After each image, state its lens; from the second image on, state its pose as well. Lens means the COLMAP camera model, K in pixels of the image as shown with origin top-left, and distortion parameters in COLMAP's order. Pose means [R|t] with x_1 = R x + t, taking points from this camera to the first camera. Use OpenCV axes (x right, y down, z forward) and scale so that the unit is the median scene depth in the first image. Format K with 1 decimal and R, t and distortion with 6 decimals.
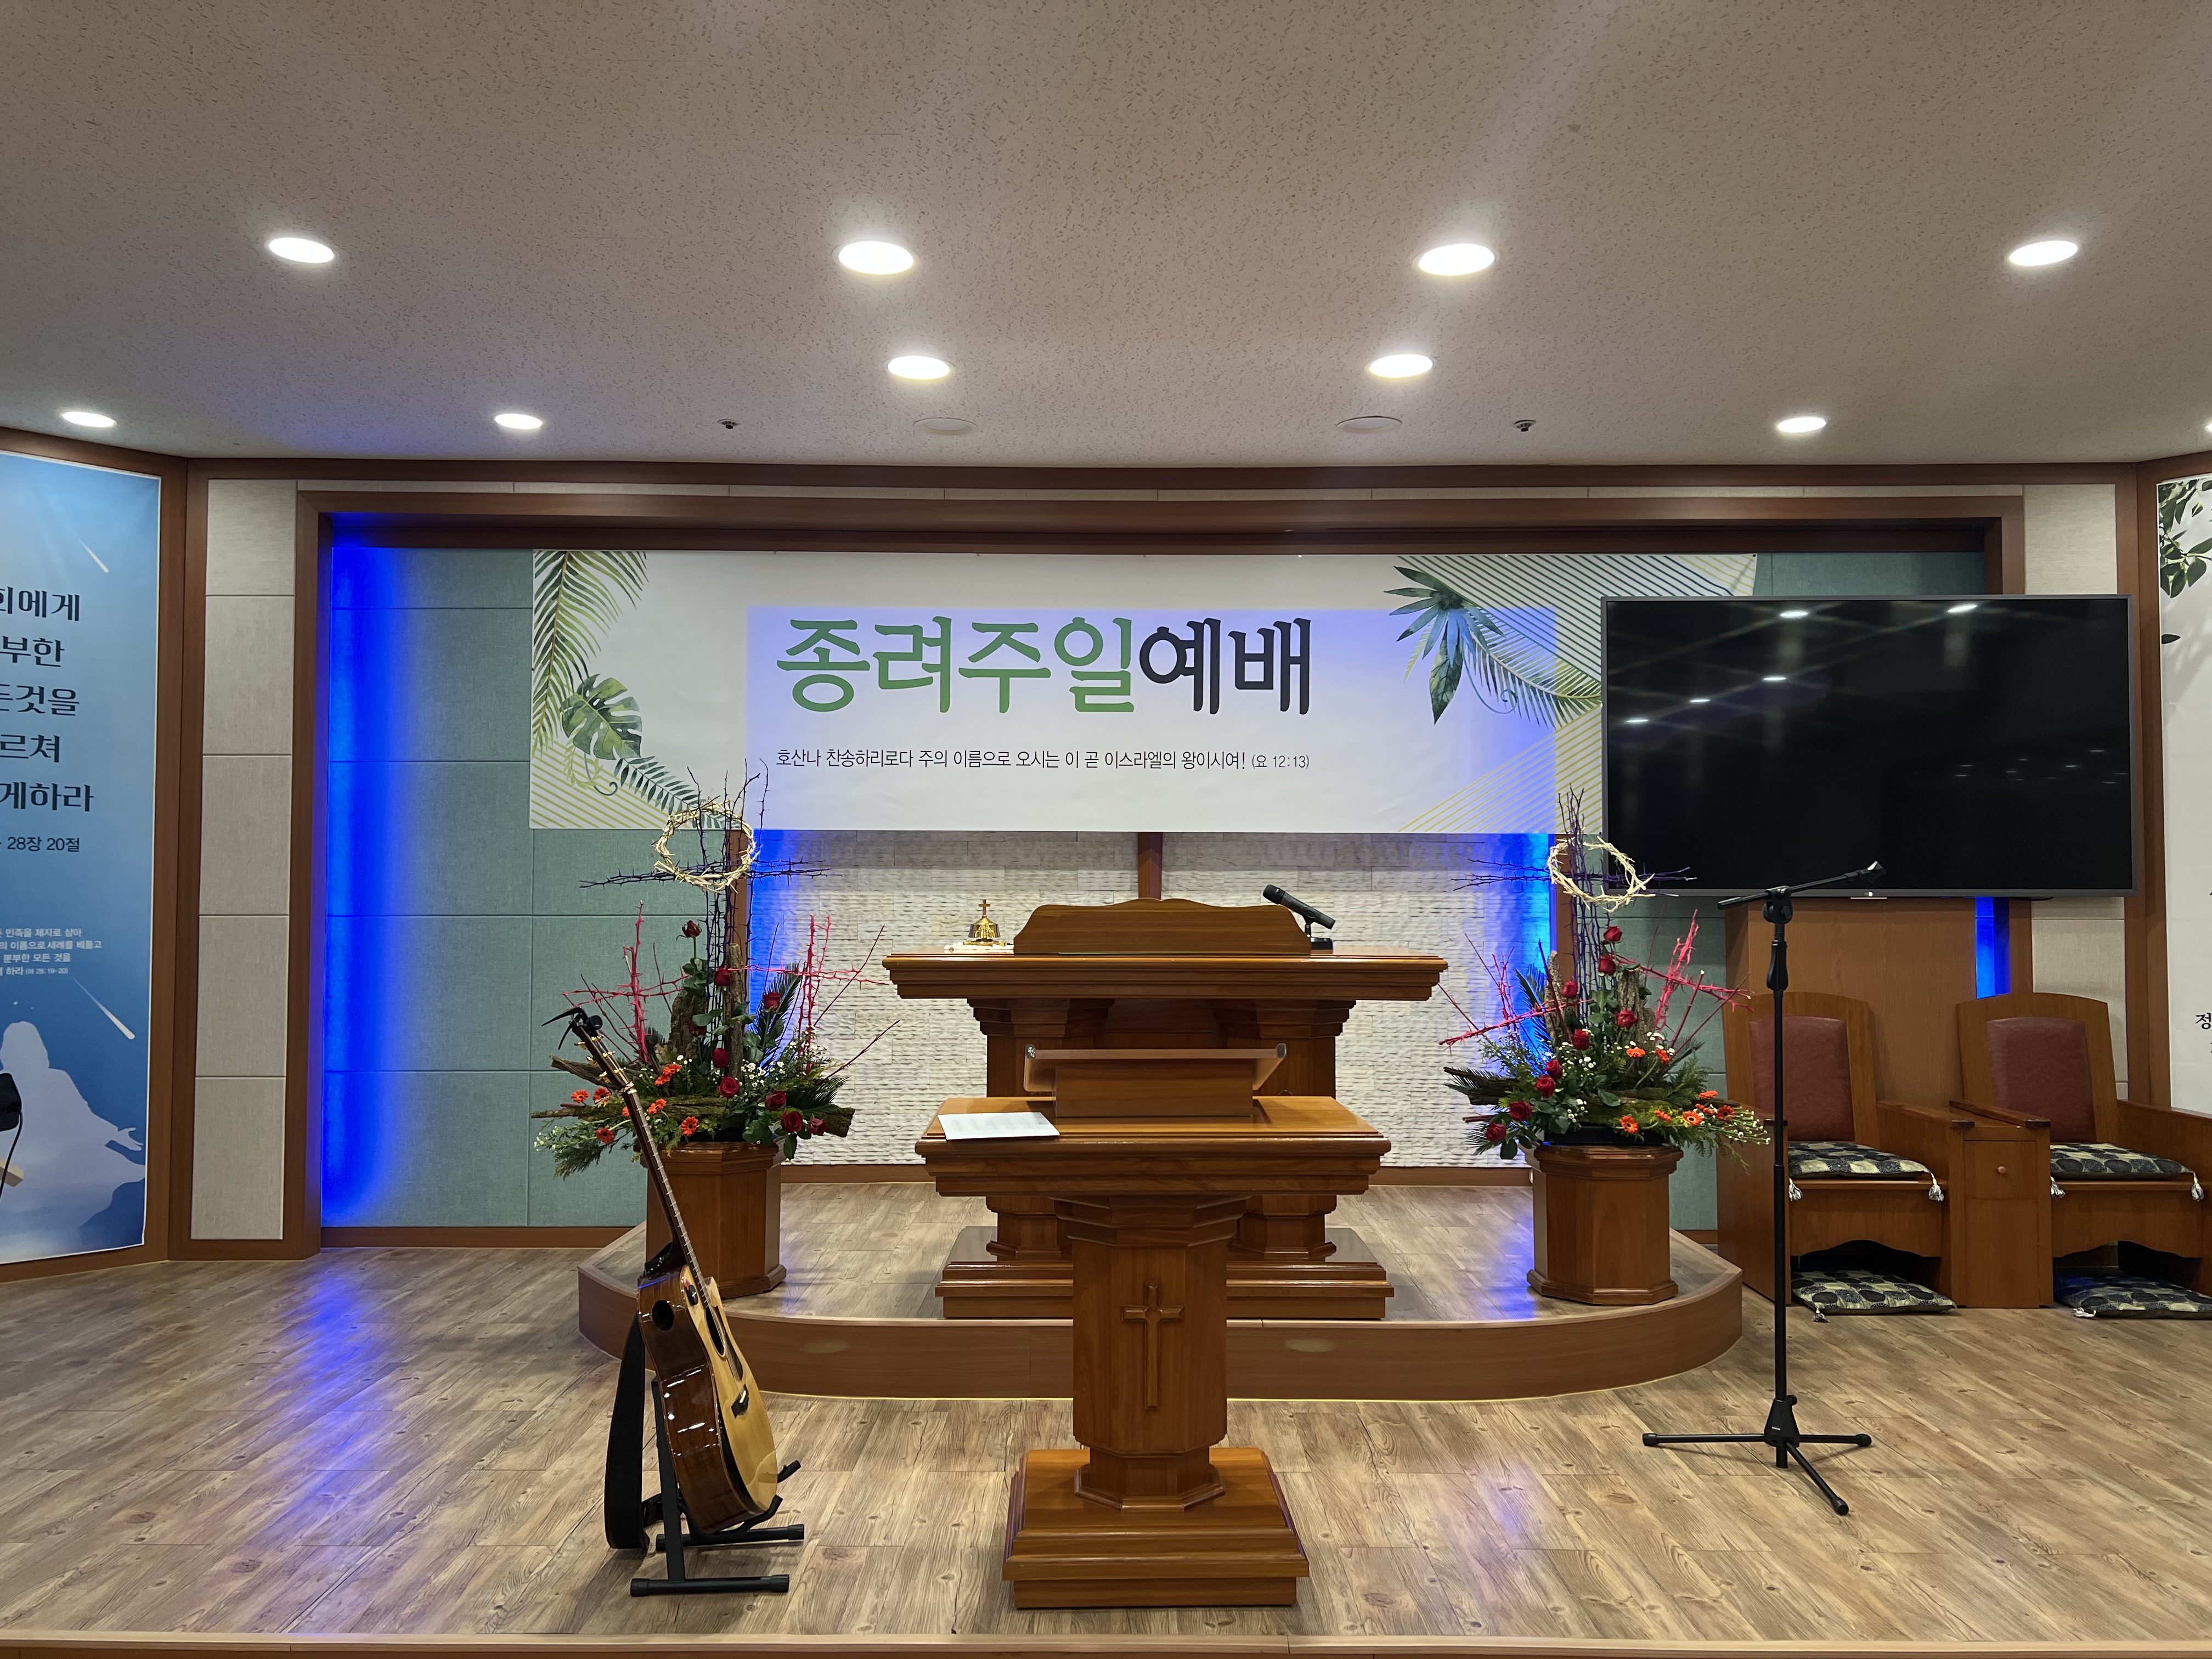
lens RADIAL K [[1762.1, 0, 1106.0], [0, 1762.1, 829.5], [0, 0, 1]] dist [0.206634, -0.278862]
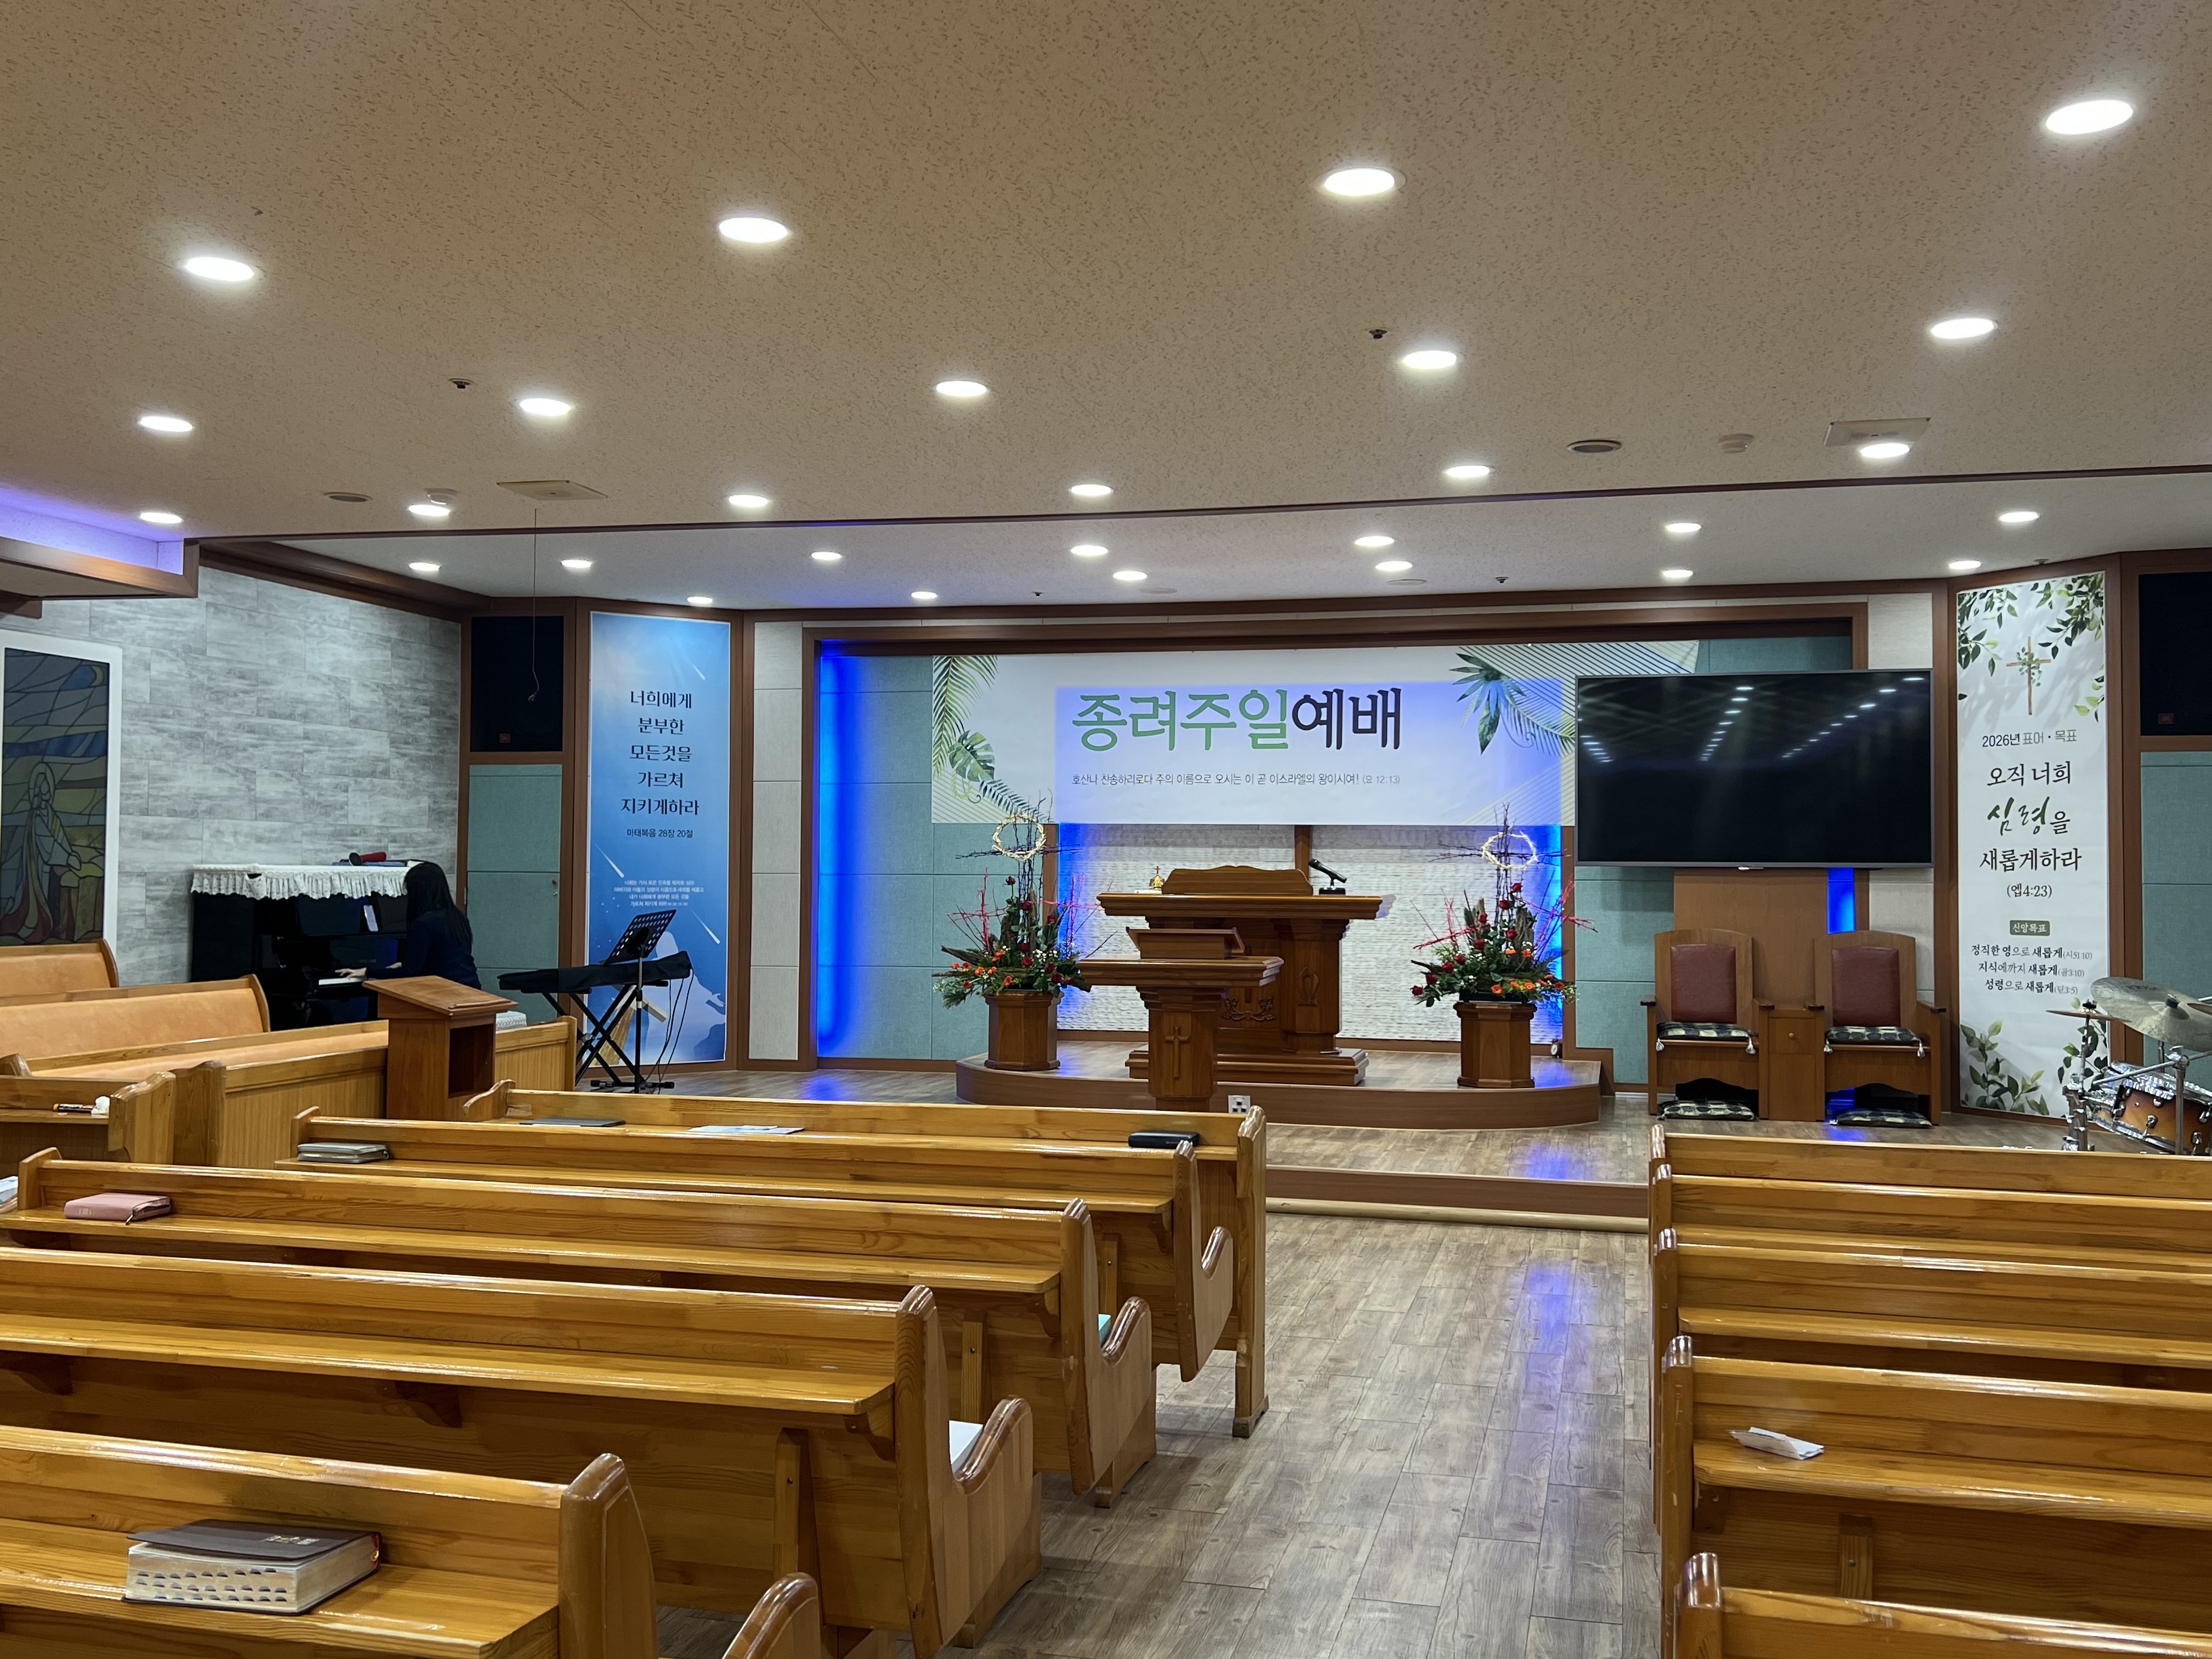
lens RADIAL K [[1966.8, 0, 1106.0], [0, 1966.8, 829.5], [0, 0, 1]] dist [0.678408, -0.000382]
pose [[0.973716, -0.000781, -0.227763, 0.266252], [0.004960, 0.999830, 0.017779, -0.026983], [0.227711, -0.018442, 0.973554, -0.786049]]
